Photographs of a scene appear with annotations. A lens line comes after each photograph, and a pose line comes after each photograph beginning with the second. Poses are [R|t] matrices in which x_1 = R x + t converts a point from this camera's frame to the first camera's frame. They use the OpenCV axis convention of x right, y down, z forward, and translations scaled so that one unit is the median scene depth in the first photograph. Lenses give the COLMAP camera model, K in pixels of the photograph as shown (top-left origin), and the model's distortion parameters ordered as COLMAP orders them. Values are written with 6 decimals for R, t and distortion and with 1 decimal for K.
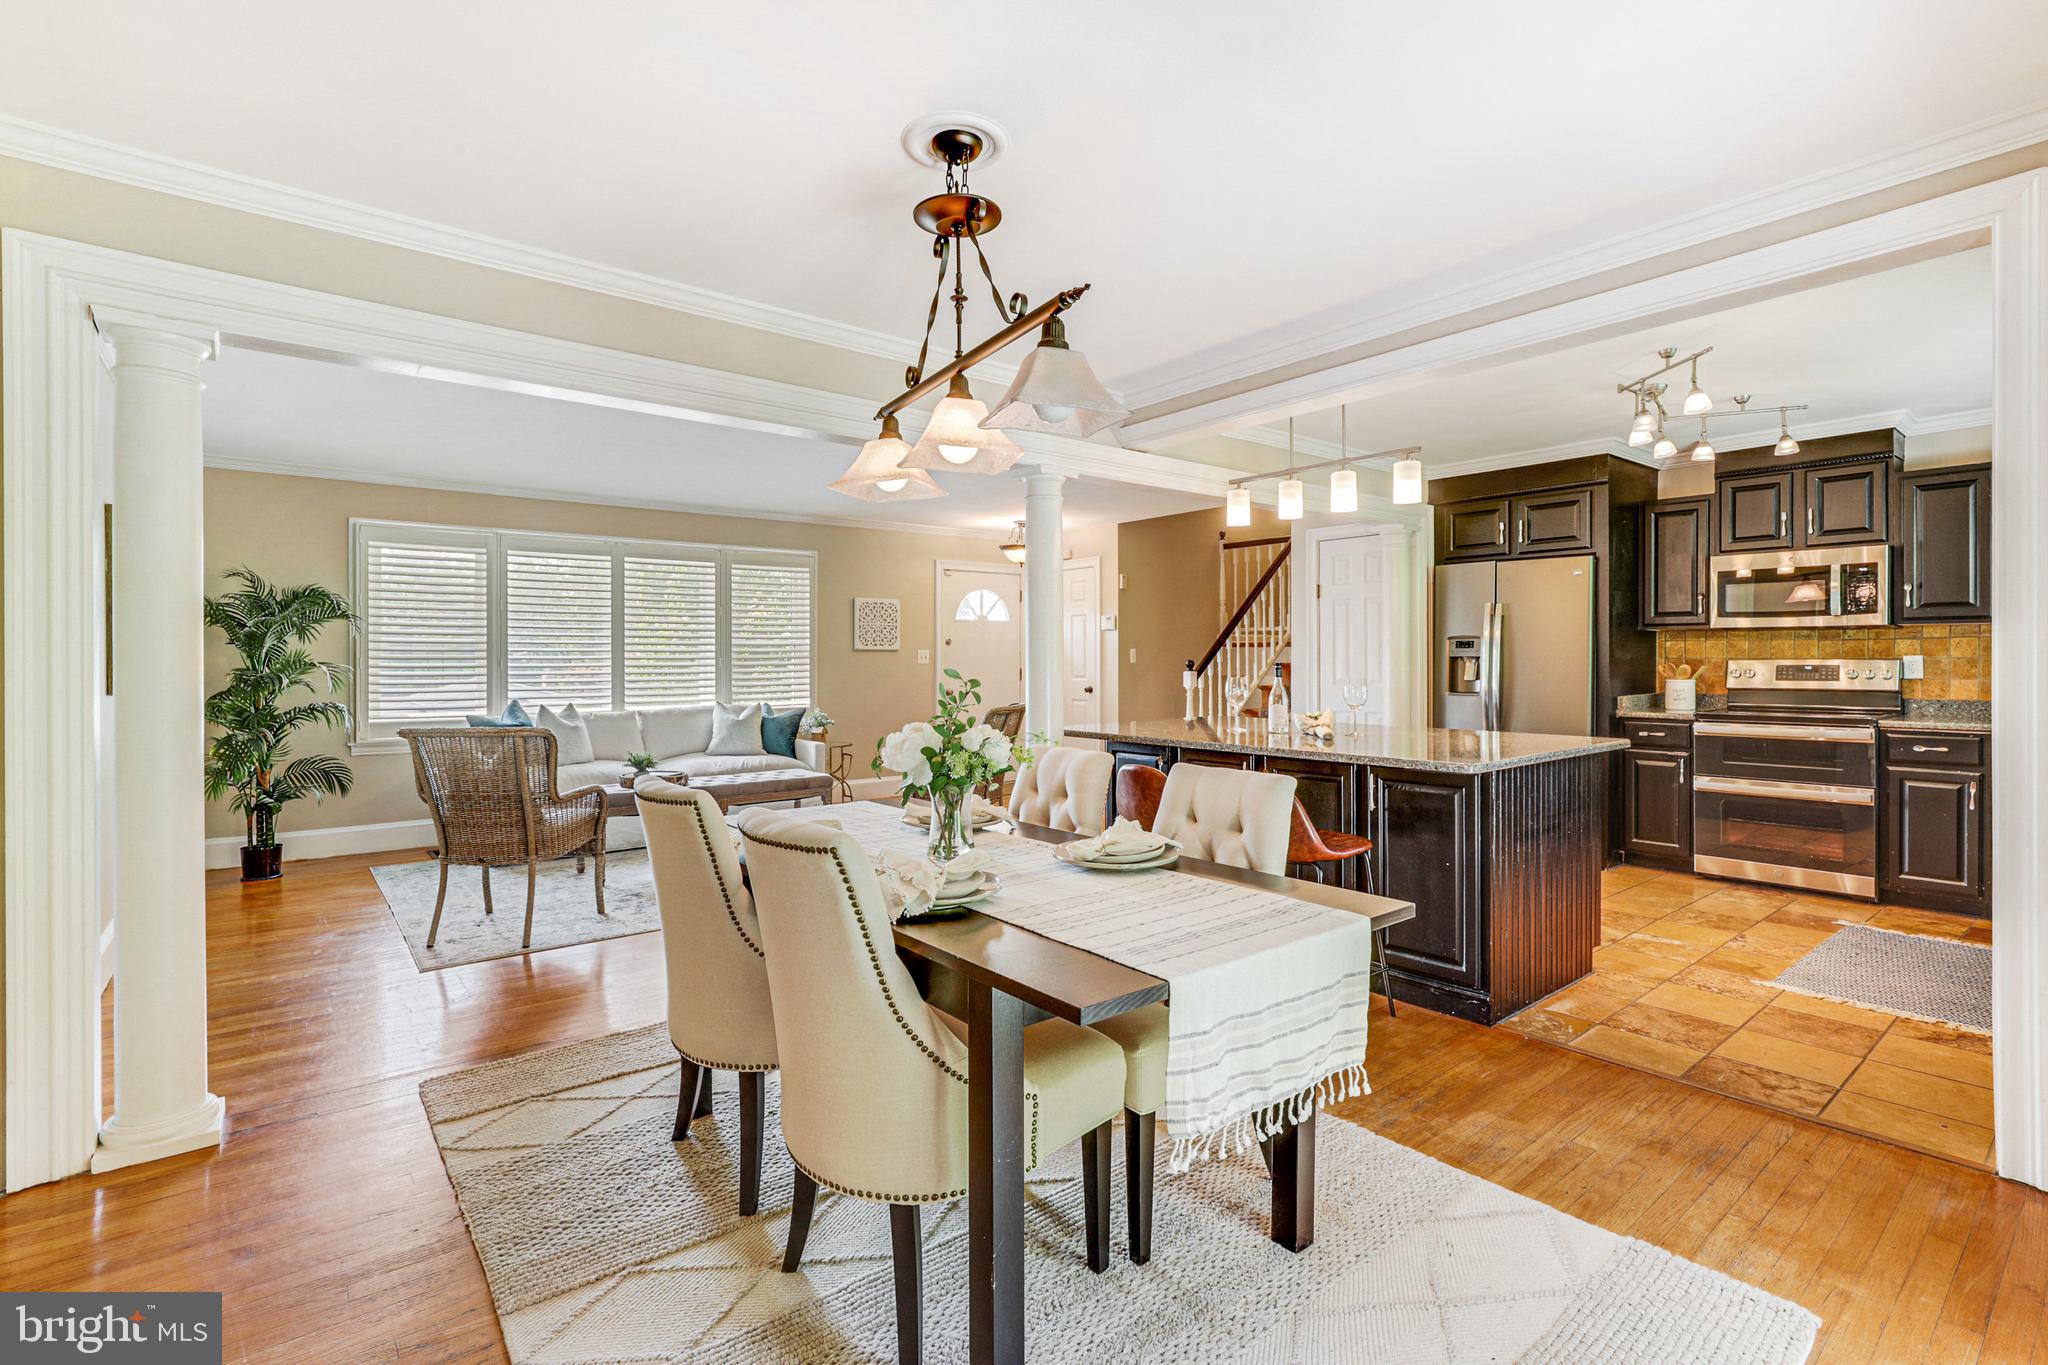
lens RADIAL K [[941.2, 0, 1027.6], [0, 941.2, 668.5], [0, 0, 1]] dist [-0.000966, 0.001070]
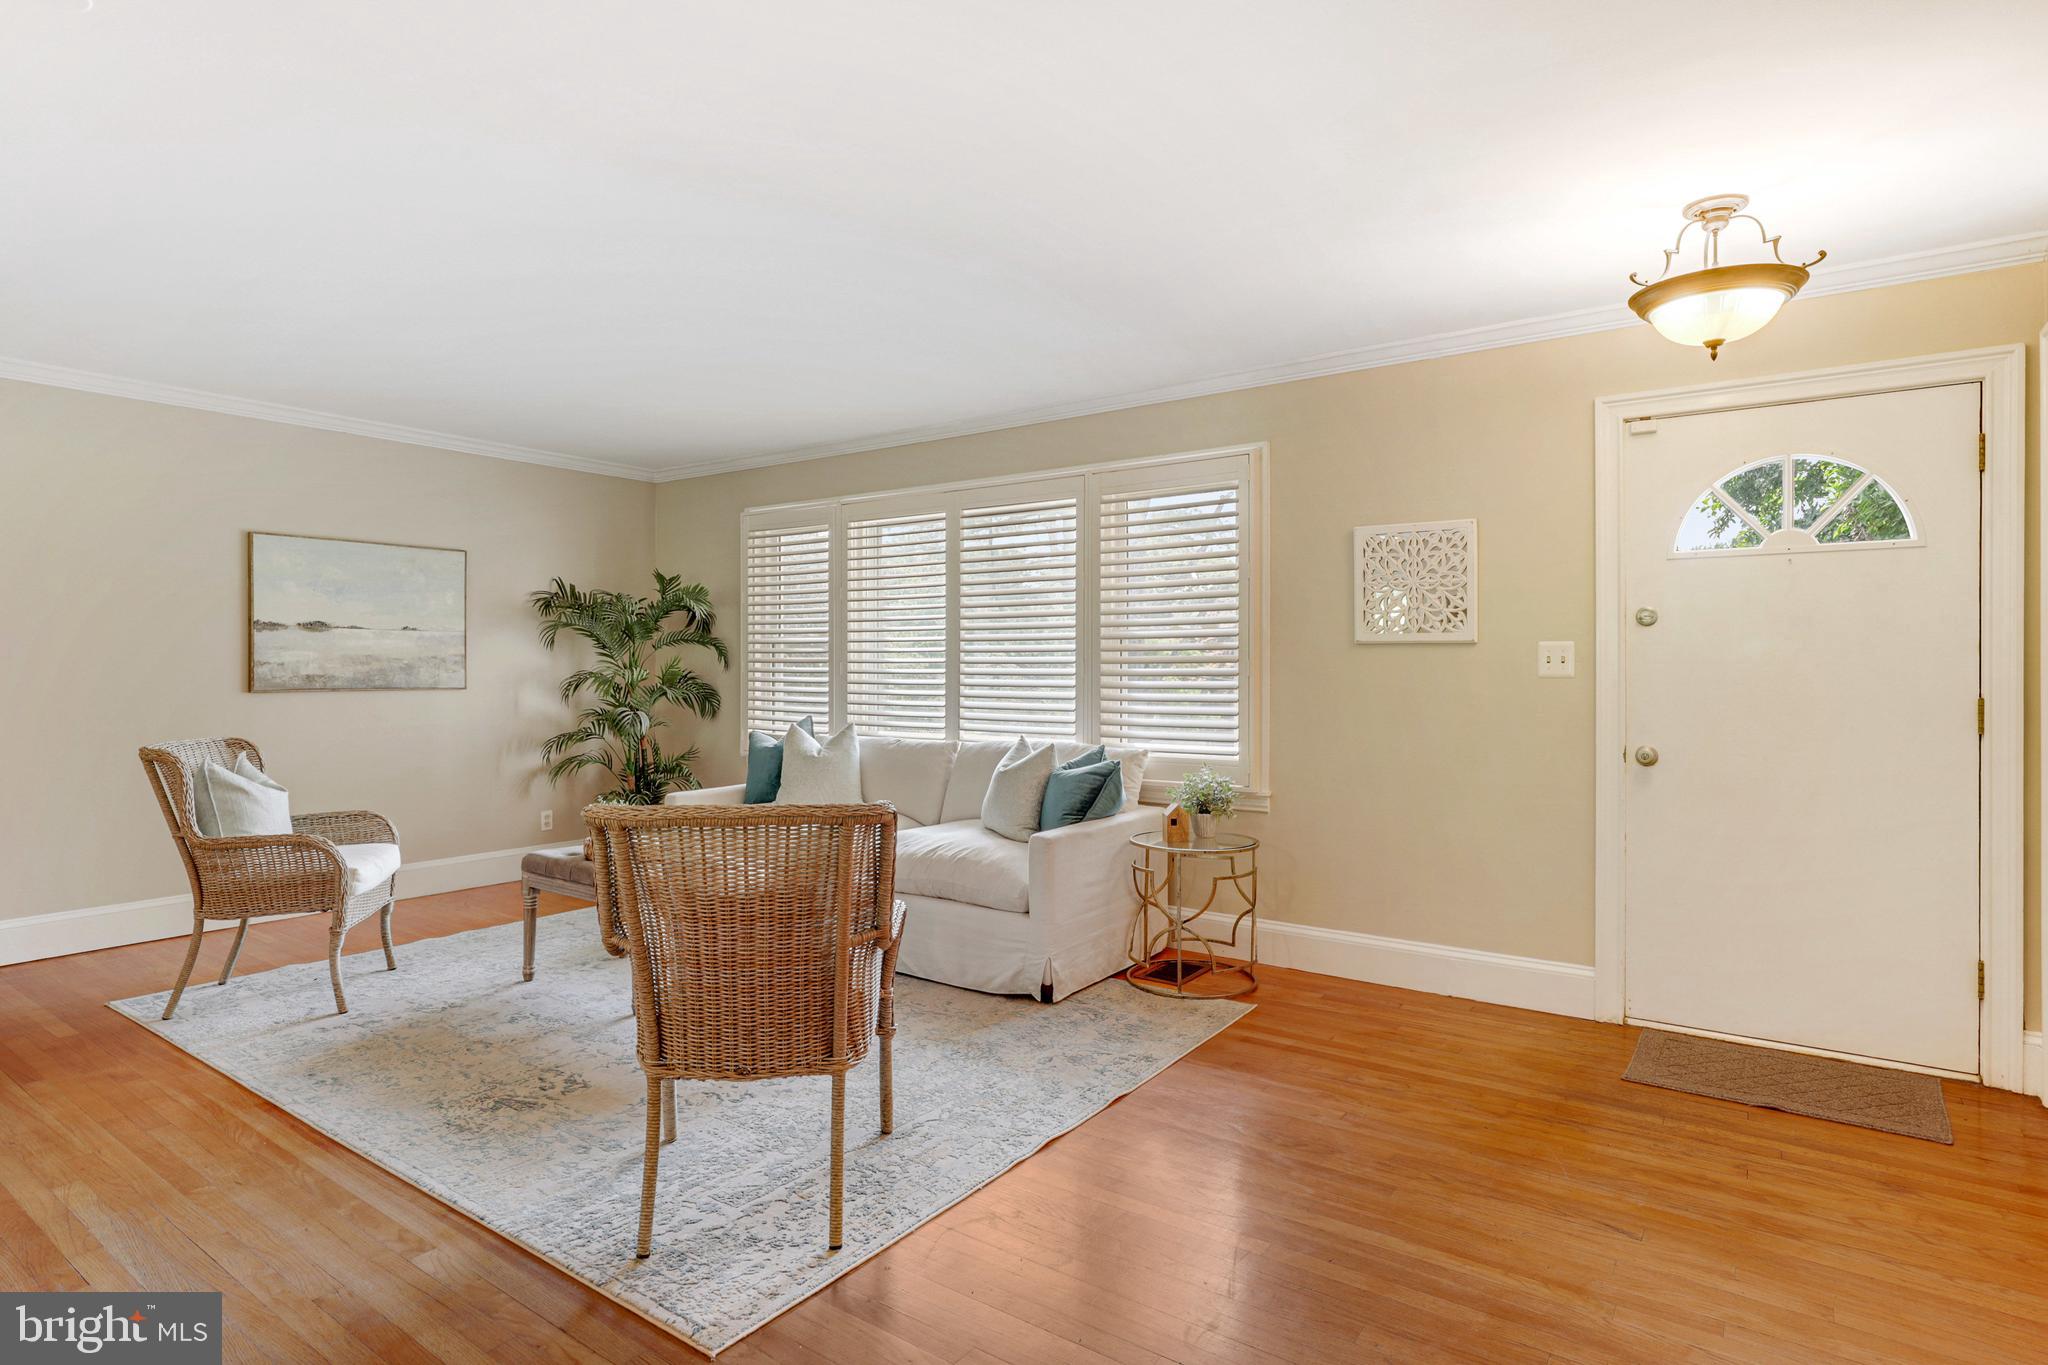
lens RADIAL K [[1074.6, 0, 1036.6], [0, 1074.6, 668.2], [0, 0, 1]] dist [-0.006251, -0.000369]
pose [[0.268763, 0.007245, -0.963179, 0.320350], [-0.010305, 0.999936, 0.004646, -0.010363], [0.963151, 0.008676, 0.268821, 0.845855]]
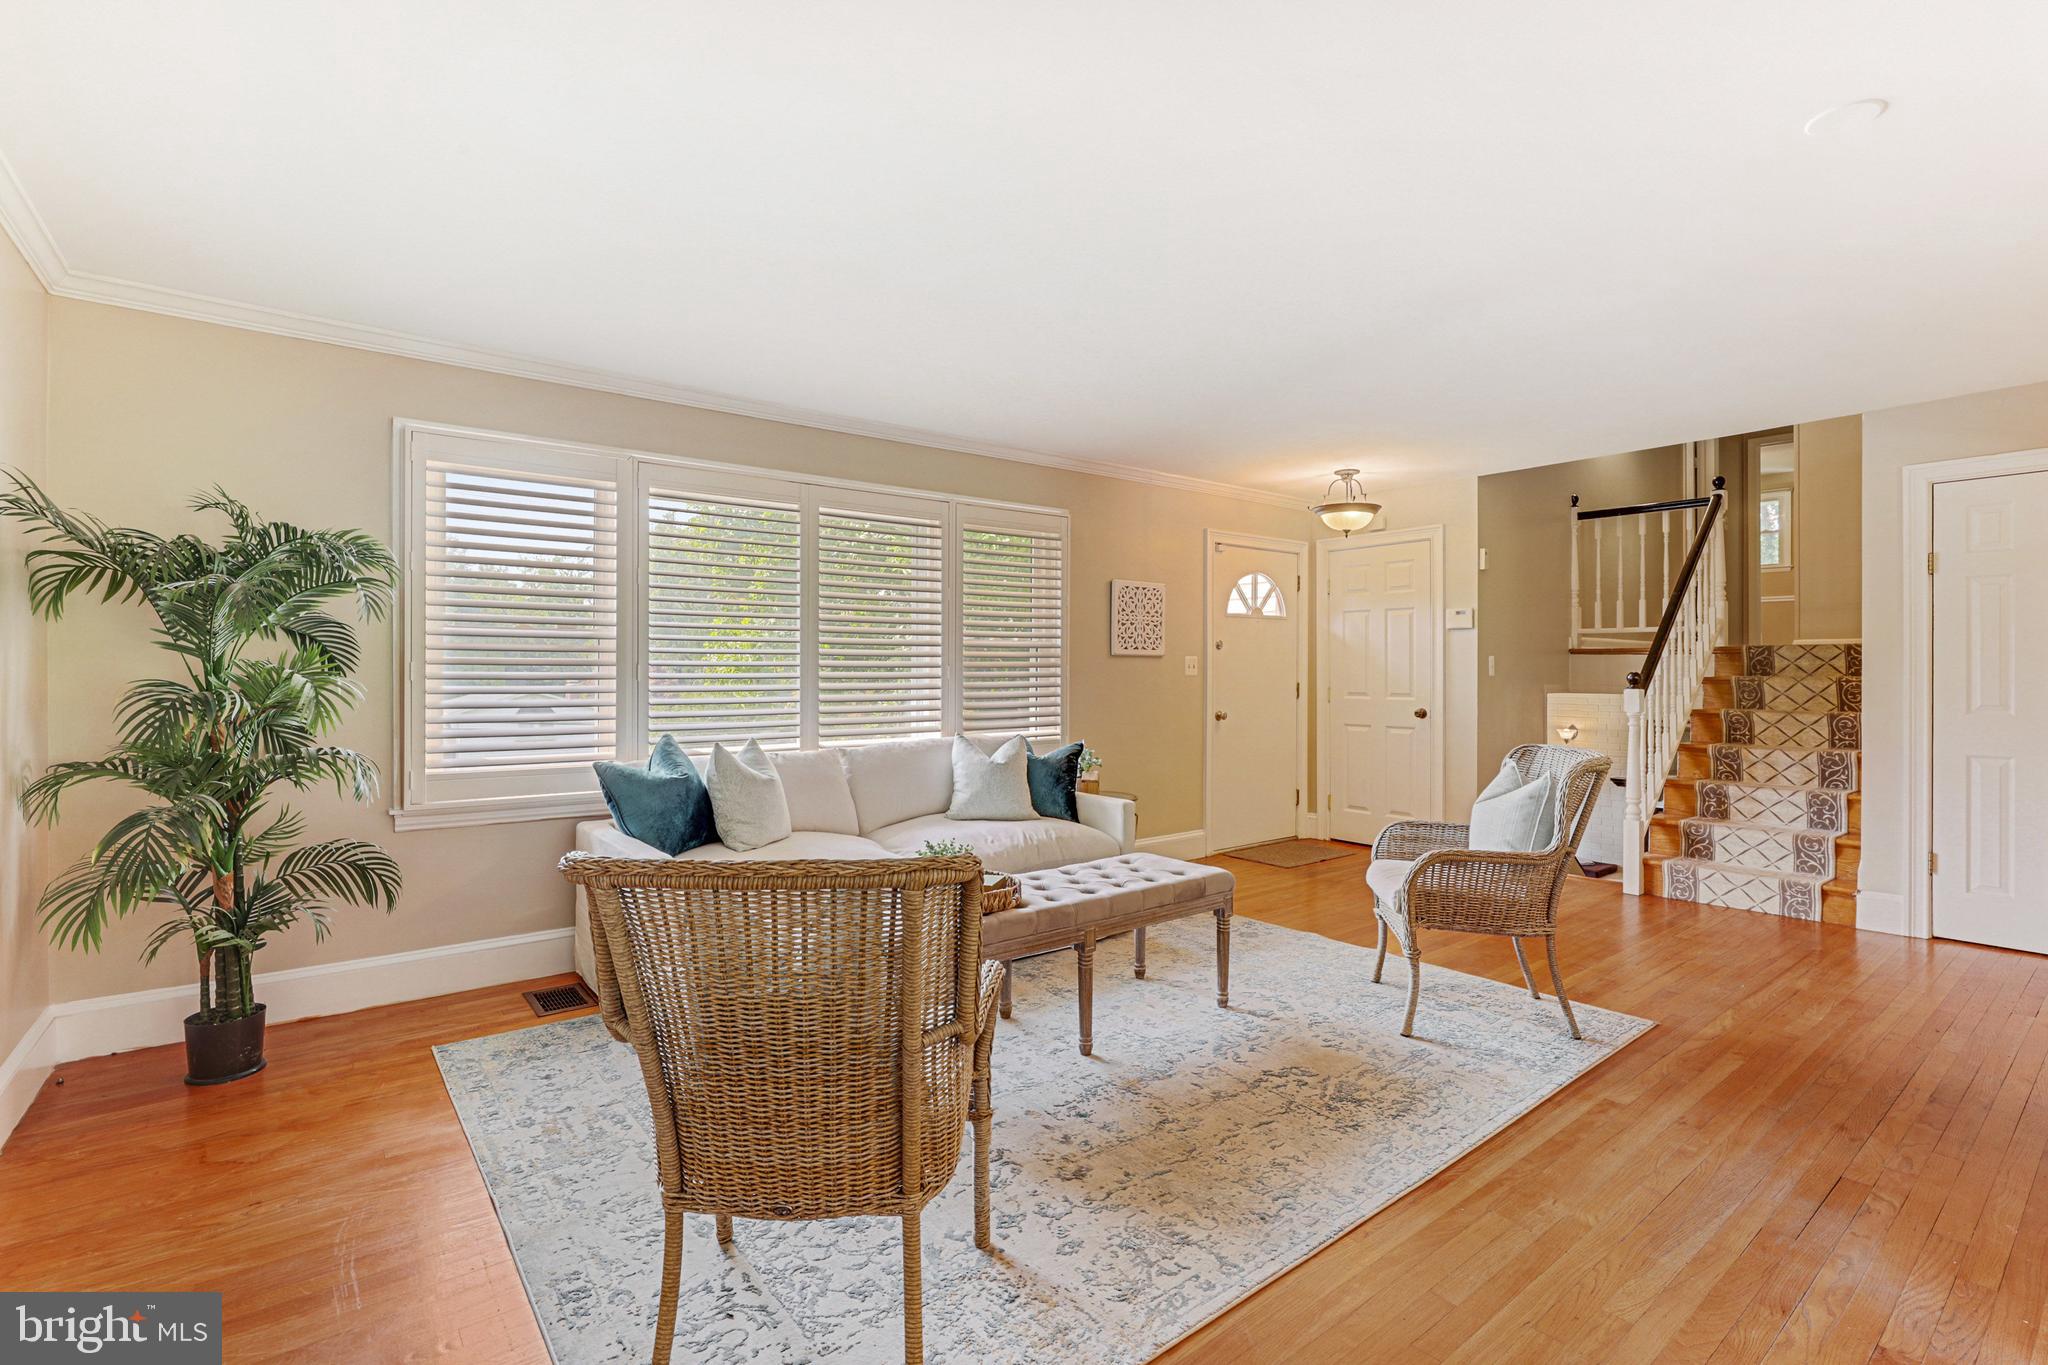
lens RADIAL K [[941.2, 0, 1041.0], [0, 941.2, 672.1], [0, 0, 1]] dist [-0.000966, 0.001070]
pose [[0.999982, 0.006044, -0.000206, -0.278854], [-0.006045, 0.999964, -0.006021, -0.003092], [0.000169, 0.006022, 0.999982, 0.366285]]
